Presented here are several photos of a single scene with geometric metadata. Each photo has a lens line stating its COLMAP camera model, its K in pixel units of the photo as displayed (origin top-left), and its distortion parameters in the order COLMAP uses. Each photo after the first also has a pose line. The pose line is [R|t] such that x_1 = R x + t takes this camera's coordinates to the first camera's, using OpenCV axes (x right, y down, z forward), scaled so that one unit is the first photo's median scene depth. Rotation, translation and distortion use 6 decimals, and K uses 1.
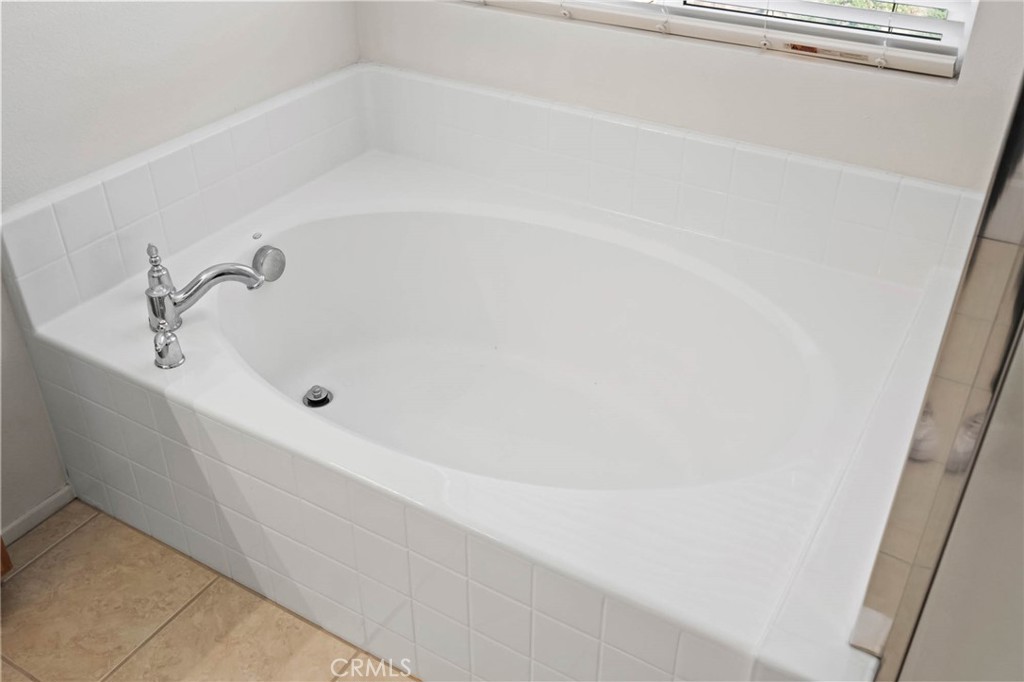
lens RADIAL K [[950.1, 0, 512.9], [0, 950.1, 342.3], [0, 0, 1]] dist [0.016730, 0.000000]
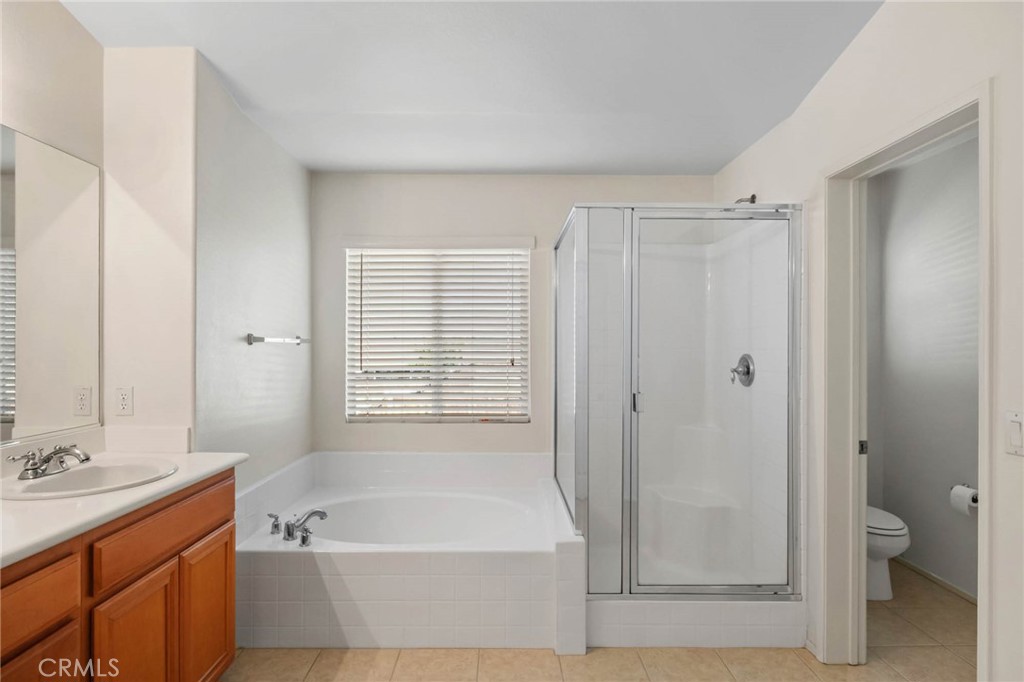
lens RADIAL K [[528.3, 0, 510.2], [0, 528.3, 342.2], [0, 0, 1]] dist [0.000320, -0.000022]
pose [[0.856344, -0.001780, 0.516403, -0.571030], [0.294154, 0.823586, -0.484953, 0.384841], [-0.424439, 0.567189, 0.705797, -0.470532]]
